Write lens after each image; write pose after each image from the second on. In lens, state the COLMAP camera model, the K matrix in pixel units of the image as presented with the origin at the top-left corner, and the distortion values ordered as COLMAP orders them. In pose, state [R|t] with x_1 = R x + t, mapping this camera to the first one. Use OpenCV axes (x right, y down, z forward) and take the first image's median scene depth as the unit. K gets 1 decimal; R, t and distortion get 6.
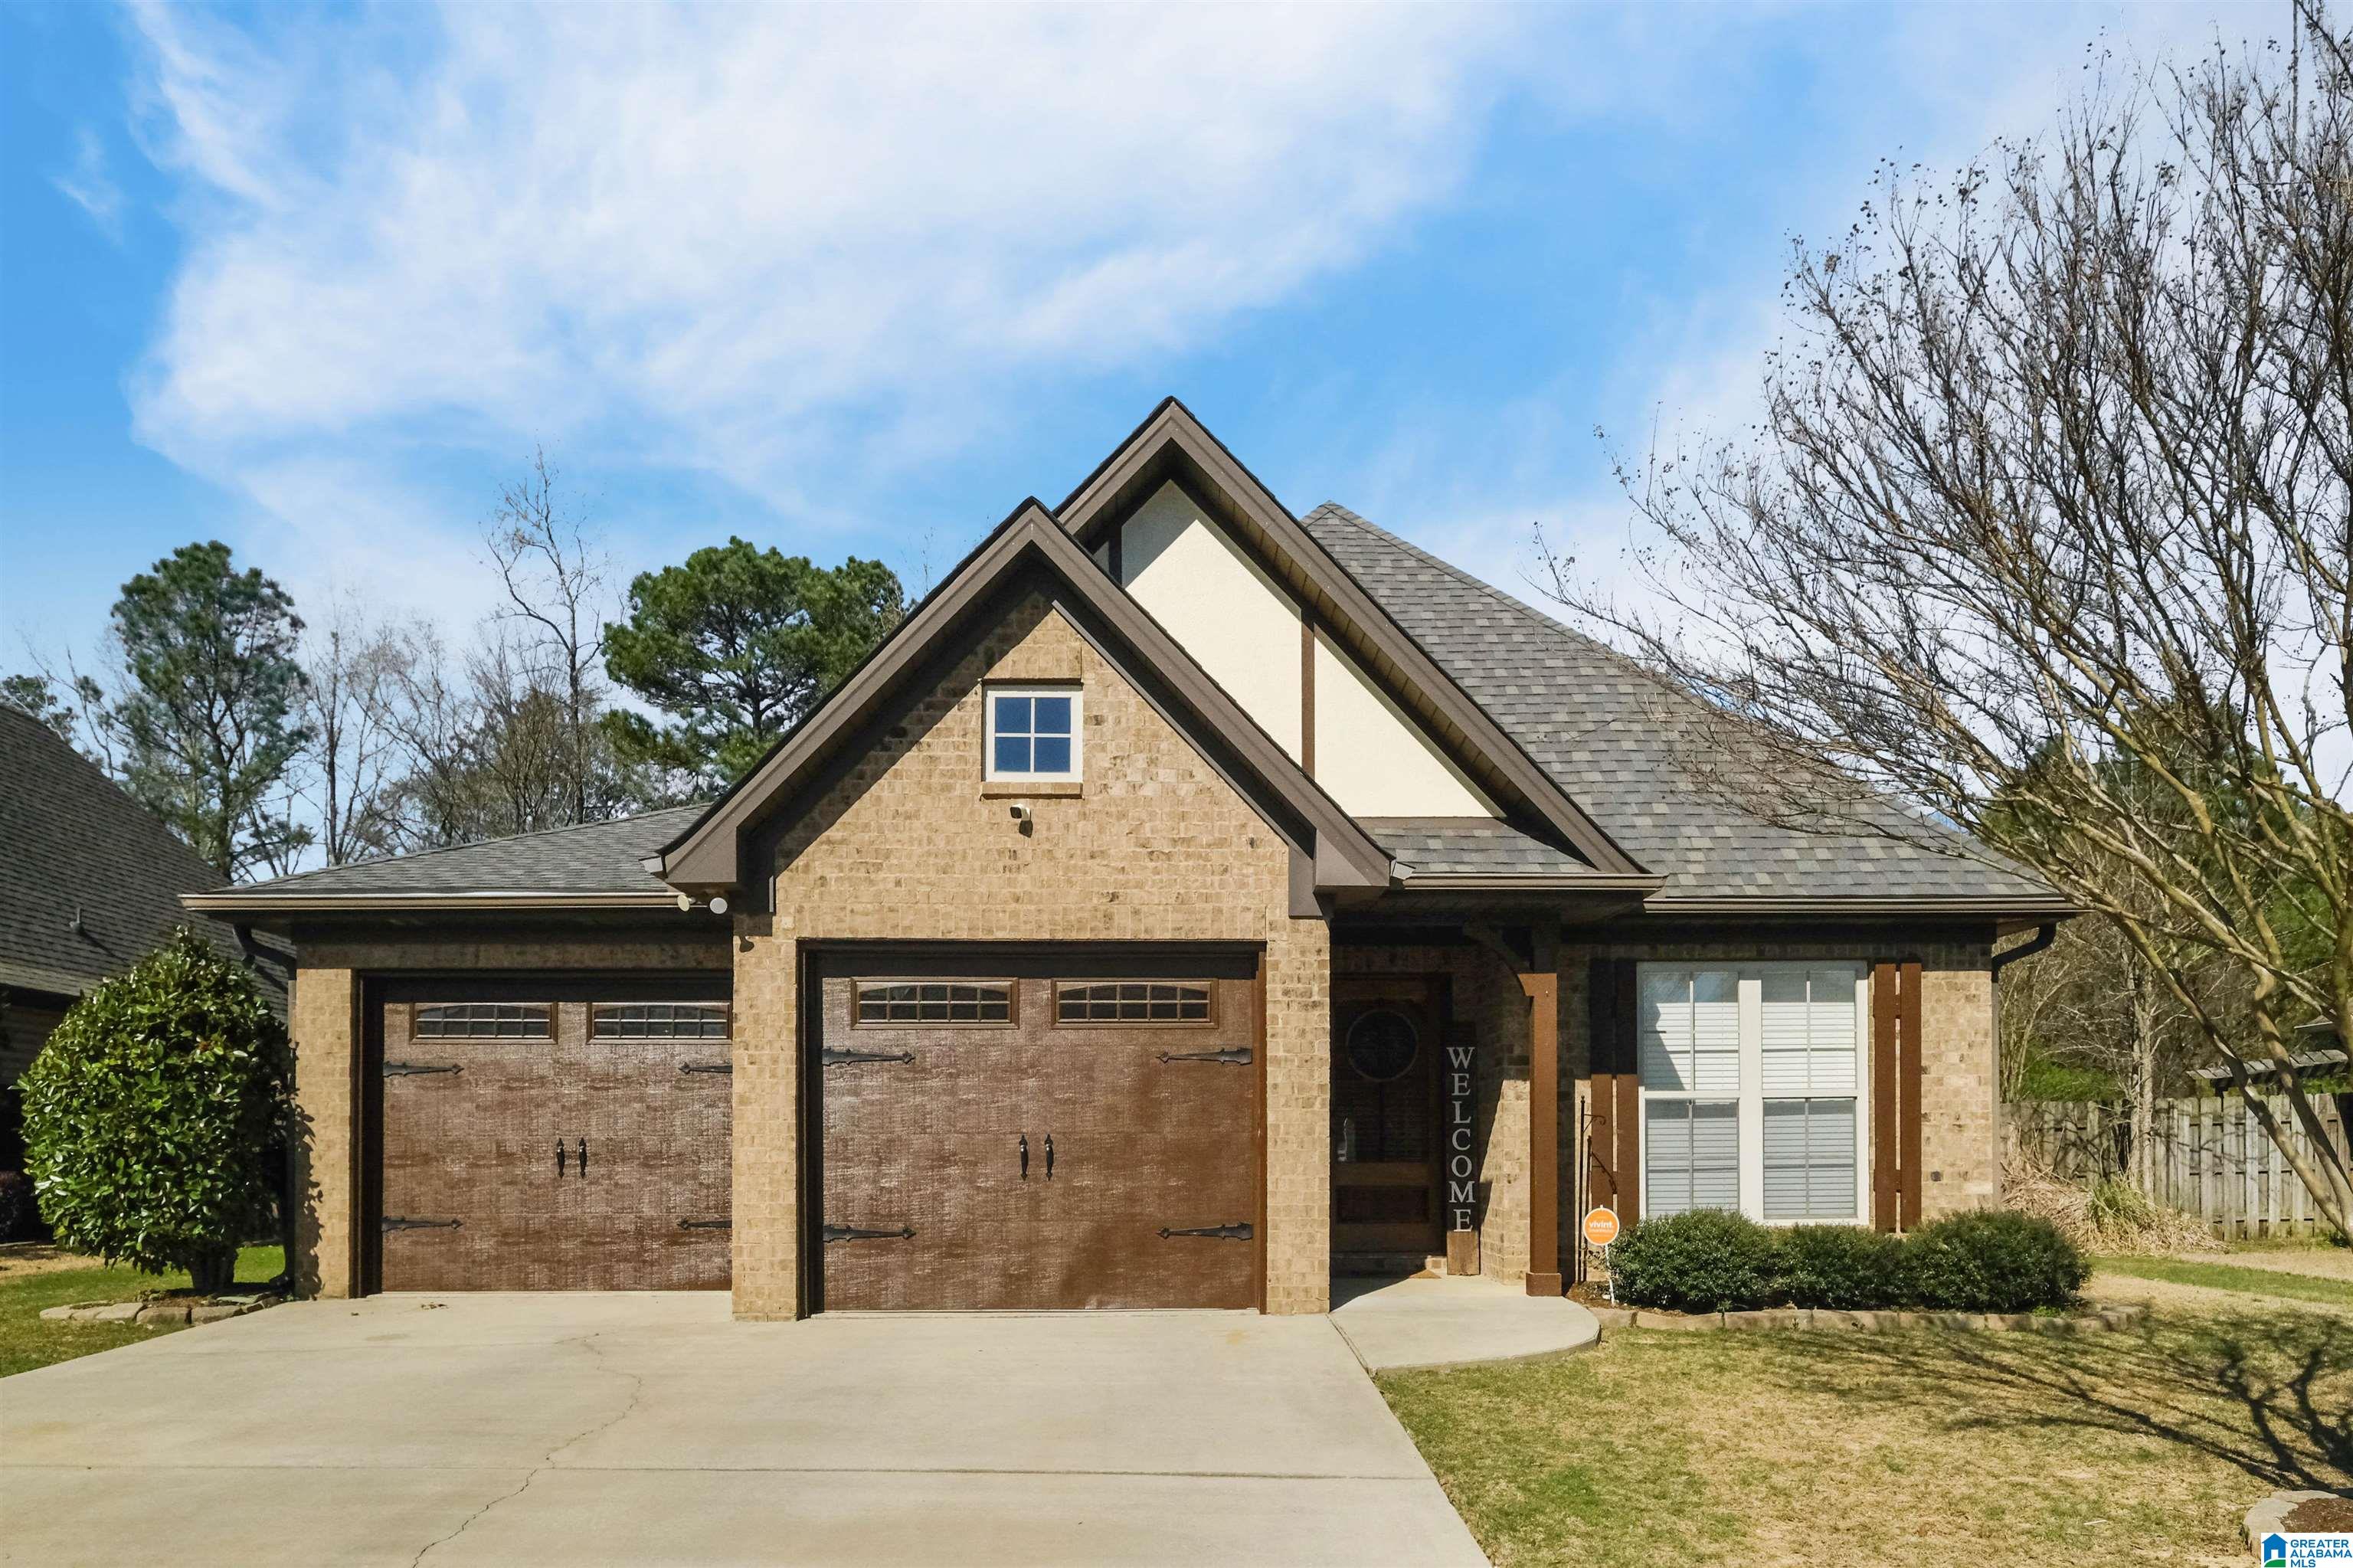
lens RADIAL K [[1540.2, 0, 1183.9], [0, 1540.2, 980.9], [0, 0, 1]] dist [0.008989, 0.000933]
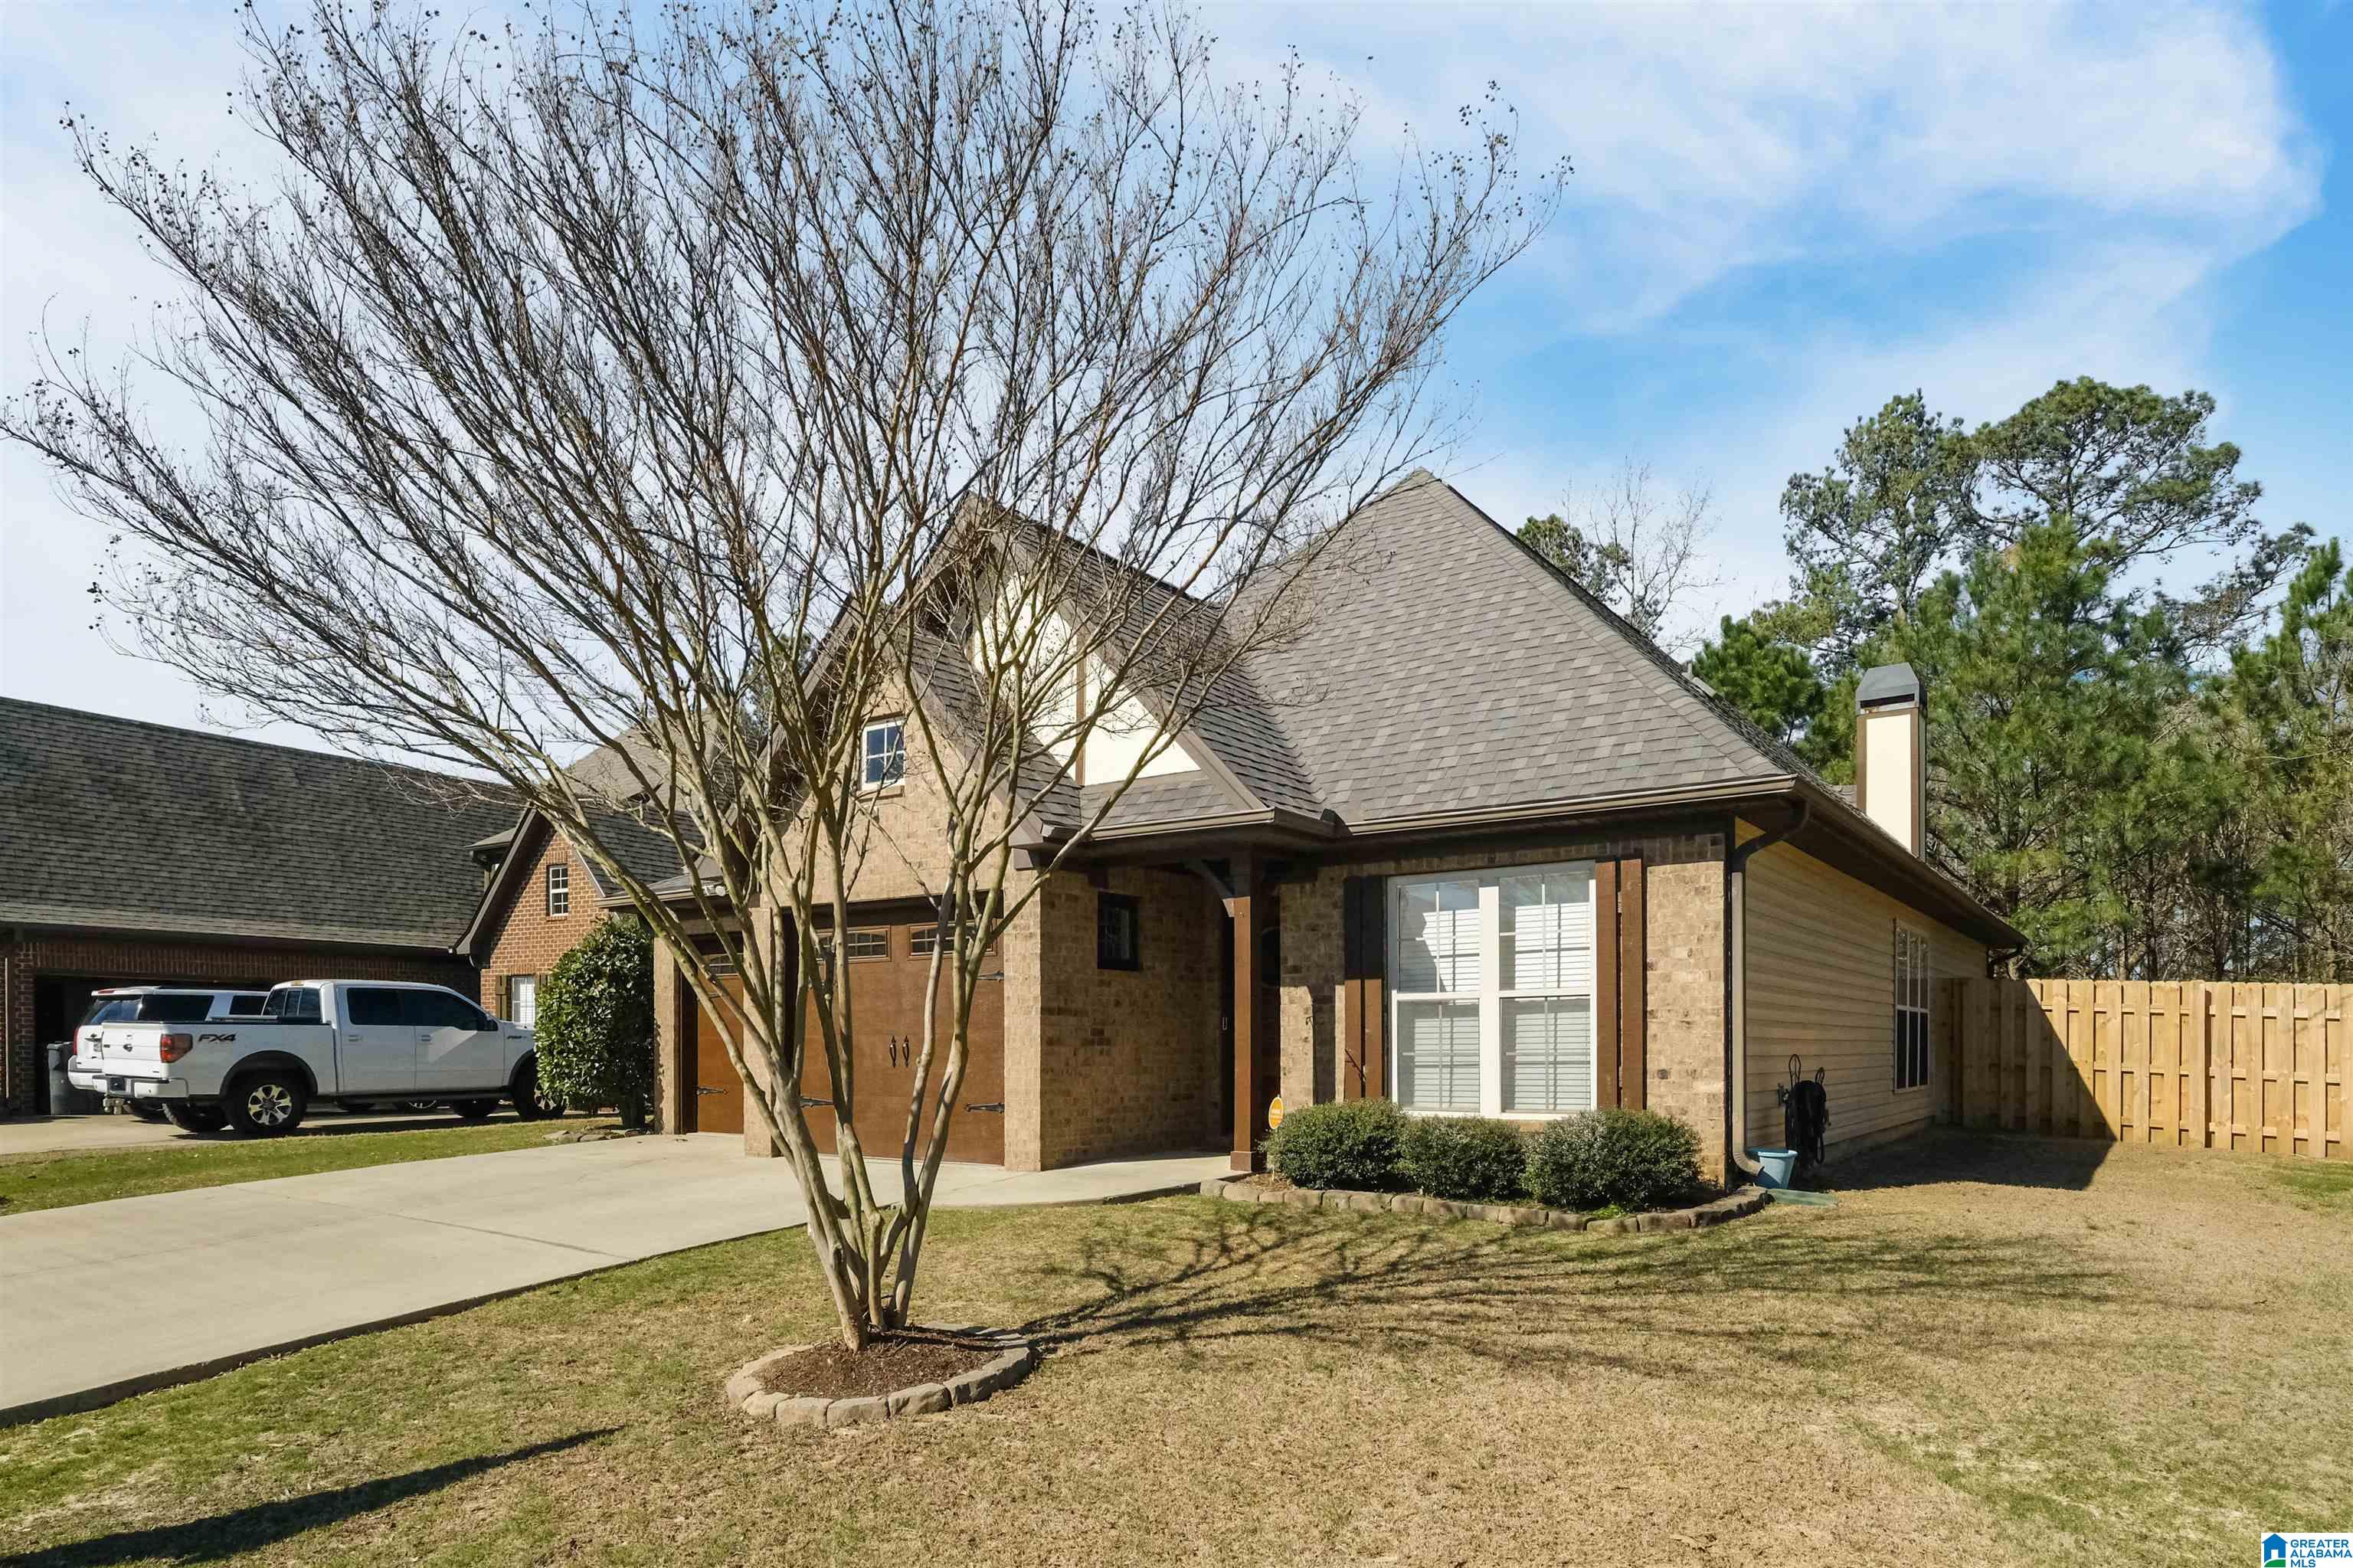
lens RADIAL K [[1374.8, 0, 1167.9], [0, 1374.8, 848.6], [0, 0, 1]] dist [0.002065, 0.000460]
pose [[0.817189, -0.080550, -0.570714, 0.824220], [0.064180, 0.996745, -0.048781, 0.005873], [0.572786, 0.003234, 0.819699, 0.107857]]
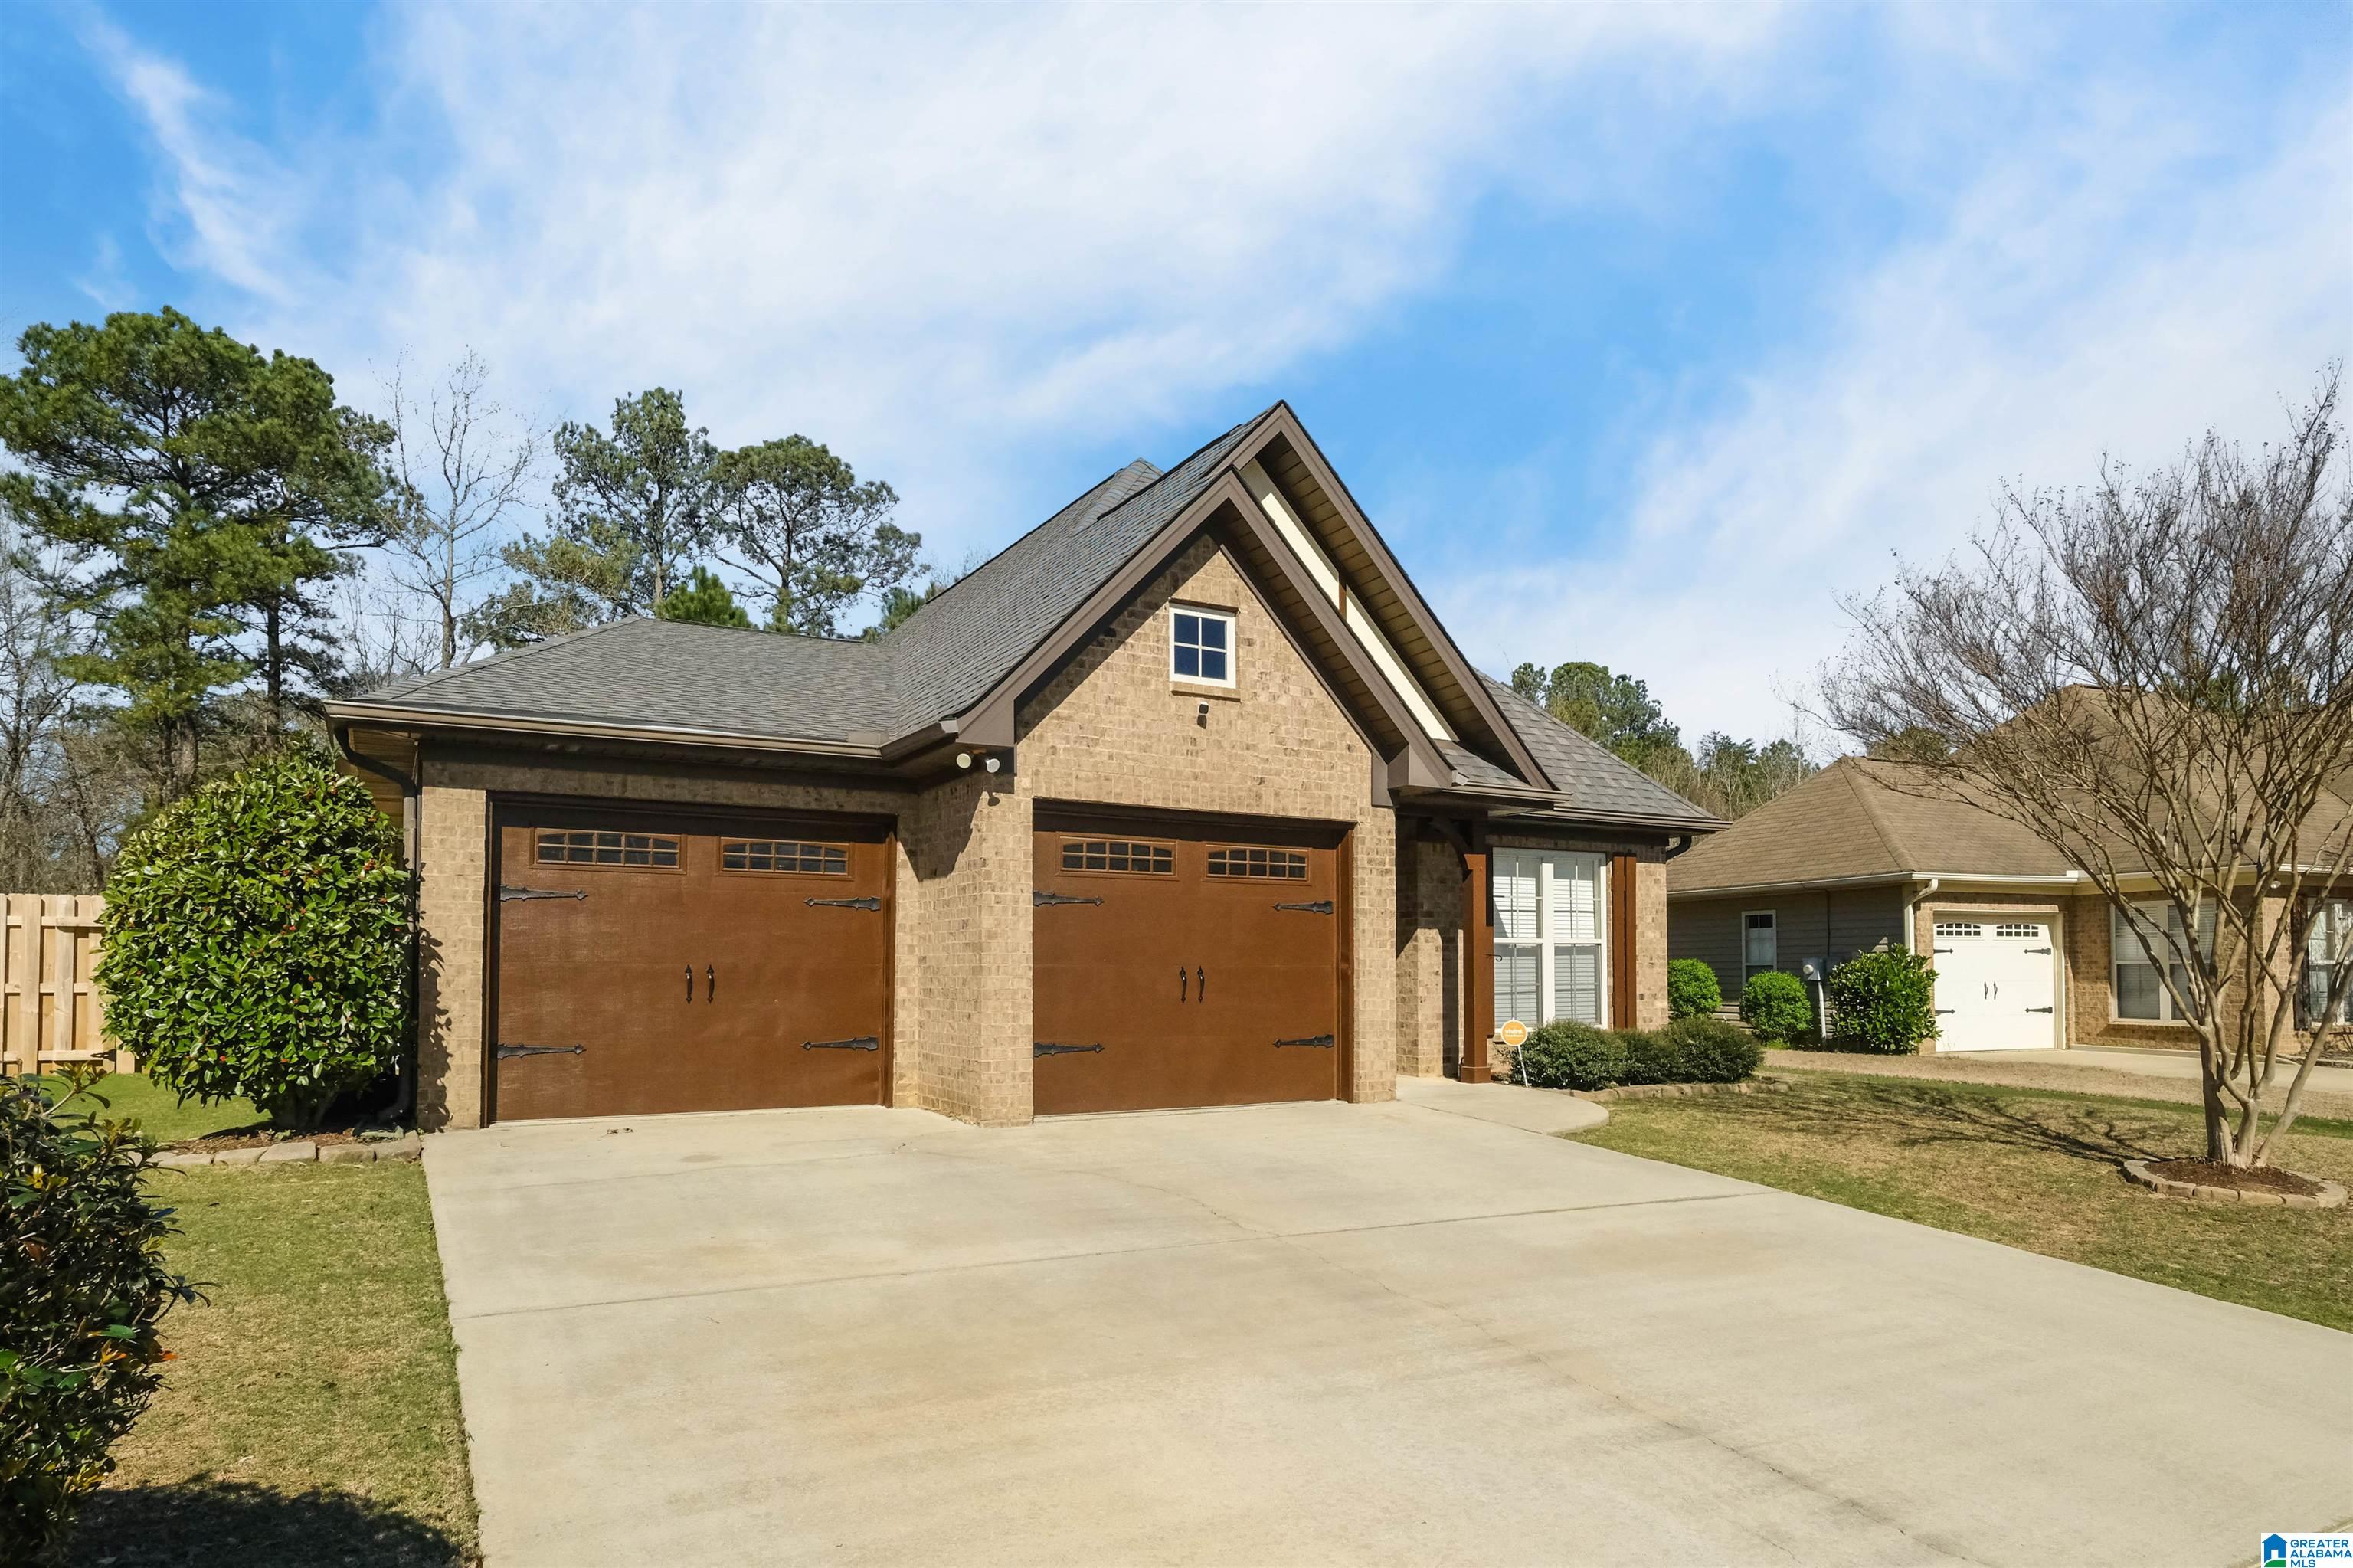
lens RADIAL K [[1335.9, 0, 1176.5], [0, 1335.9, 784.0], [0, 0, 1]] dist [0.002275, 0.000457]
pose [[0.877627, 0.071439, 0.473990, -0.624705], [-0.056226, 0.997348, -0.046212, 0.003317], [-0.476035, 0.013906, 0.879317, 0.052102]]
